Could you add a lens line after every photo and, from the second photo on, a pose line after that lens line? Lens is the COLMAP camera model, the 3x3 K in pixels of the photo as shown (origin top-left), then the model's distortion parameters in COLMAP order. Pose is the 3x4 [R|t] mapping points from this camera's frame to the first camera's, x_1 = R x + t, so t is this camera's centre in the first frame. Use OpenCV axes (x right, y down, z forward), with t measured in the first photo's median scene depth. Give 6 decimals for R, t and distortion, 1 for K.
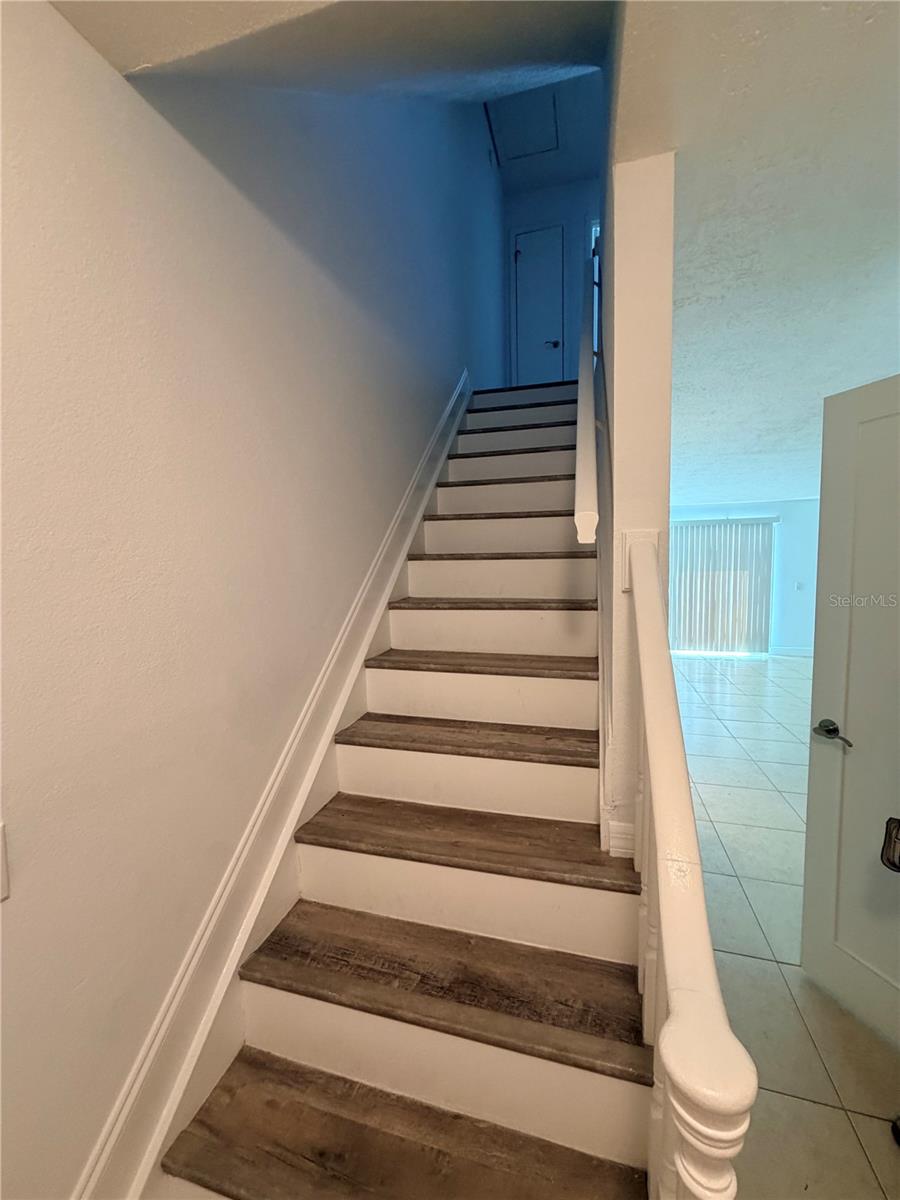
lens RADIAL K [[480.9, 0, 452.4], [0, 480.9, 601.5], [0, 0, 1]] dist [-0.003025, -0.000707]
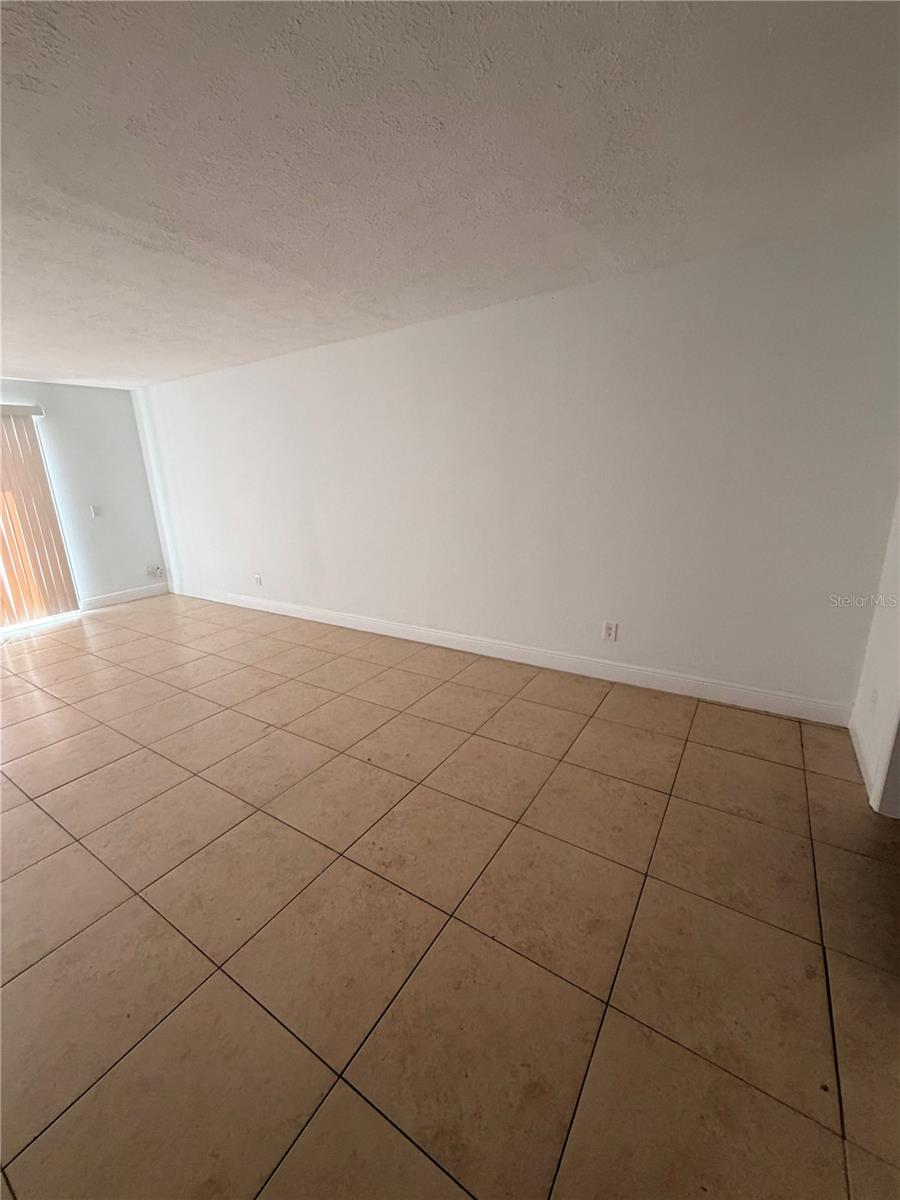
lens RADIAL K [[480.9, 0, 451.2], [0, 480.9, 599.7], [0, 0, 1]] dist [-0.003025, -0.000707]
pose [[0.286504, -0.252929, 0.924090, 0.172003], [0.098136, 0.967198, 0.234302, -0.020841], [-0.953040, 0.023558, 0.301928, 0.274469]]
